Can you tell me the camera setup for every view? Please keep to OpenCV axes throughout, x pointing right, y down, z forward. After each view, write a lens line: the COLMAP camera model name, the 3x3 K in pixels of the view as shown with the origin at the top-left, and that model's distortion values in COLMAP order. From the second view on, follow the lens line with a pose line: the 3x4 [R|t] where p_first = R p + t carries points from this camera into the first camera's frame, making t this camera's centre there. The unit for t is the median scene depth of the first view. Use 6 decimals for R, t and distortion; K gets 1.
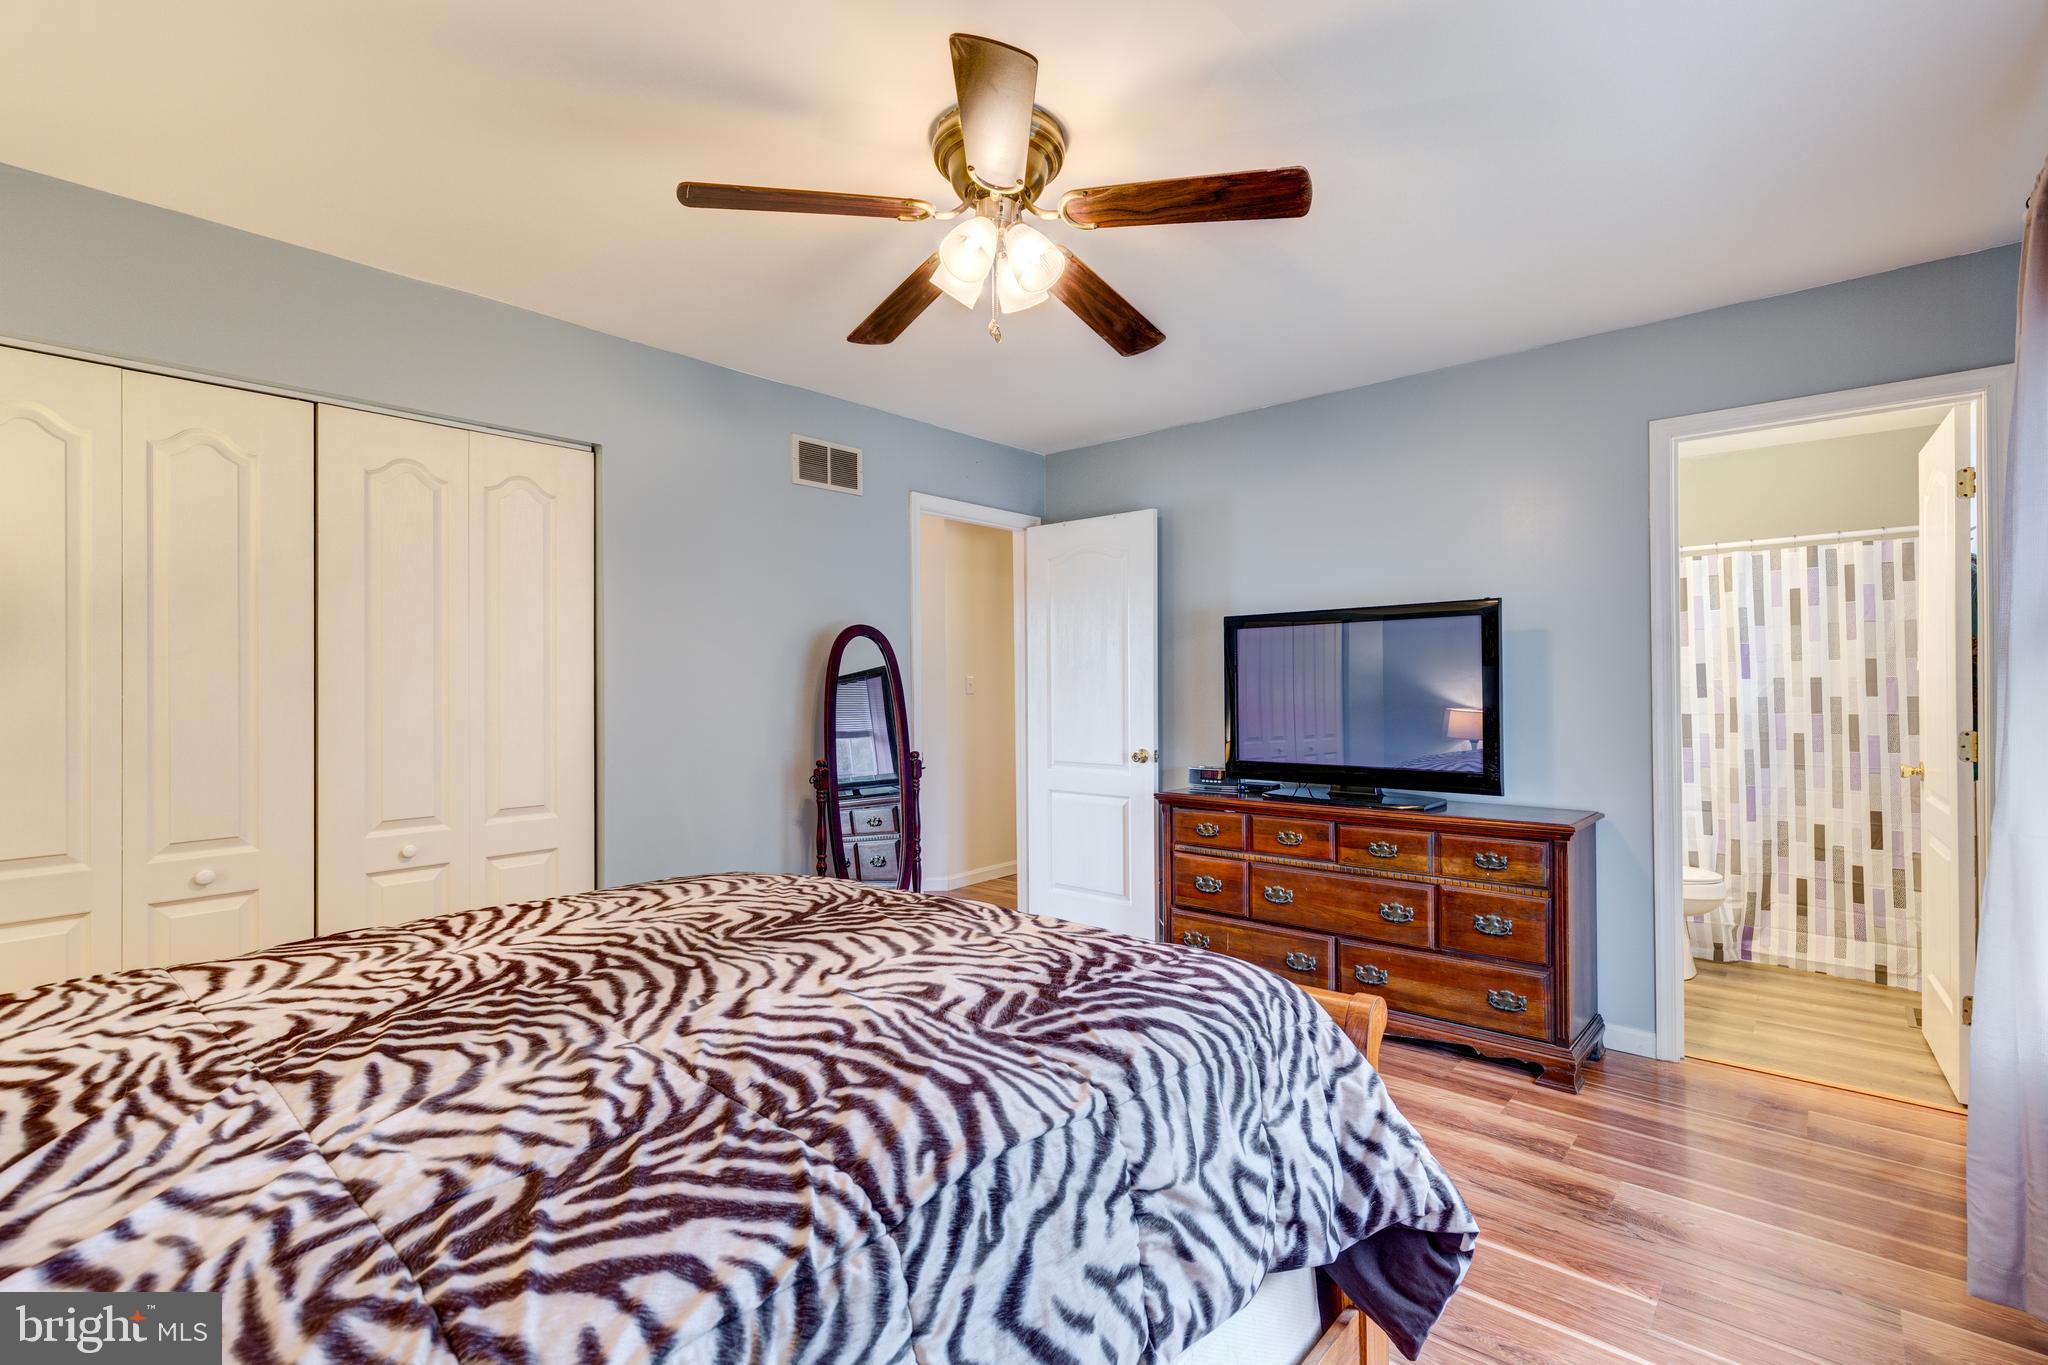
lens RADIAL K [[922.4, 0, 1022.9], [0, 922.4, 678.0], [0, 0, 1]] dist [0.004295, -0.000974]
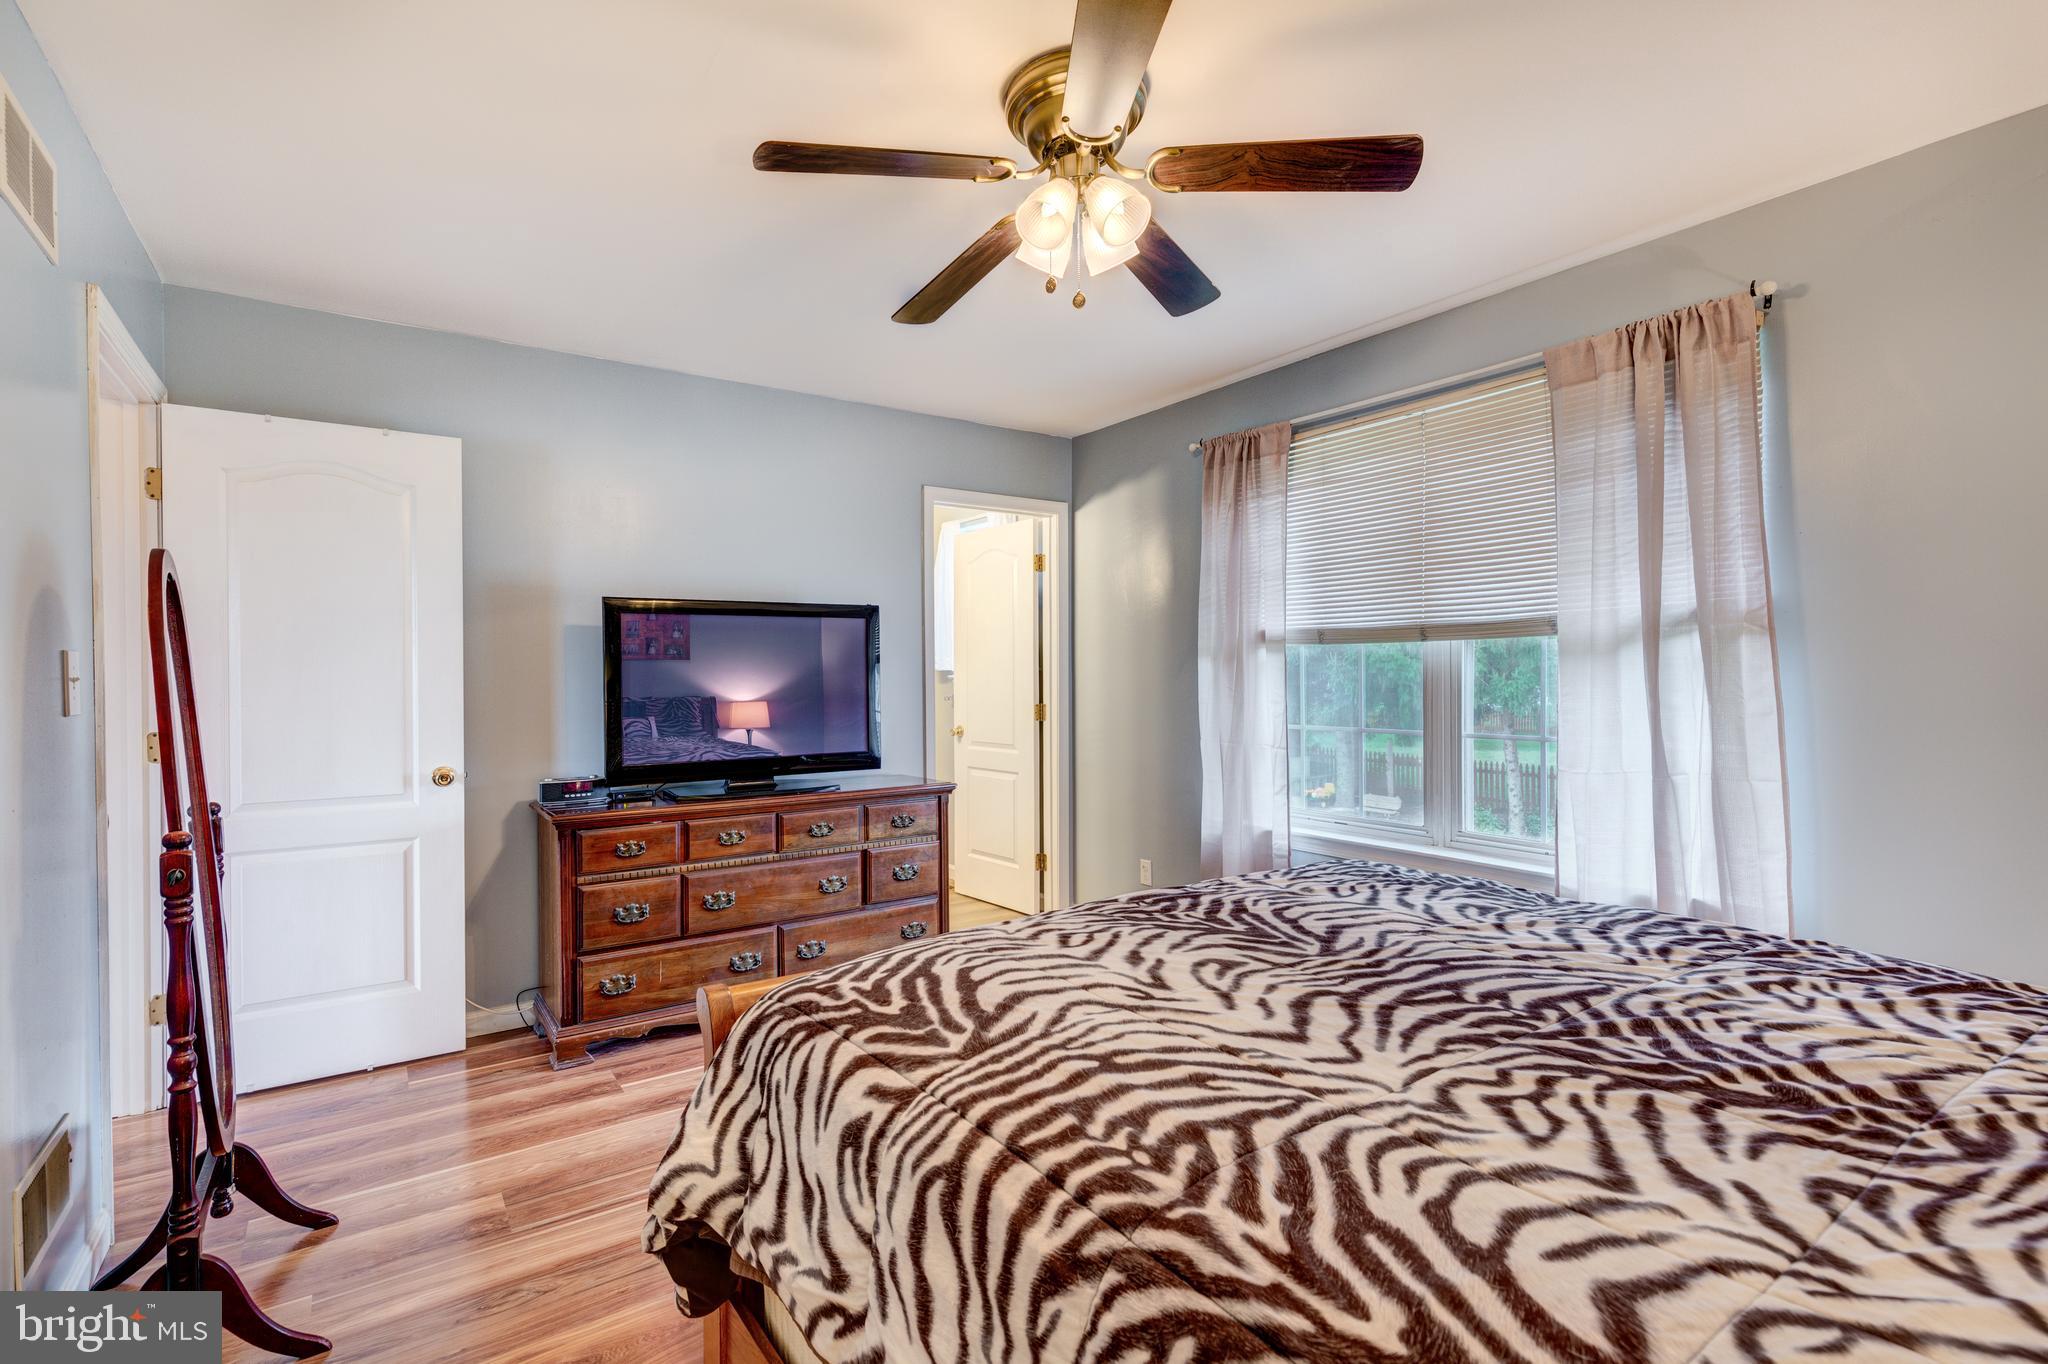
lens RADIAL K [[922.4, 0, 993.4], [0, 922.4, 685.6], [0, 0, 1]] dist [0.004295, -0.000974]
pose [[0.229411, 0.007230, 0.973303, -0.794121], [-0.003936, 0.999971, -0.006501, 0.028077], [-0.973322, -0.002340, 0.229433, 0.701089]]
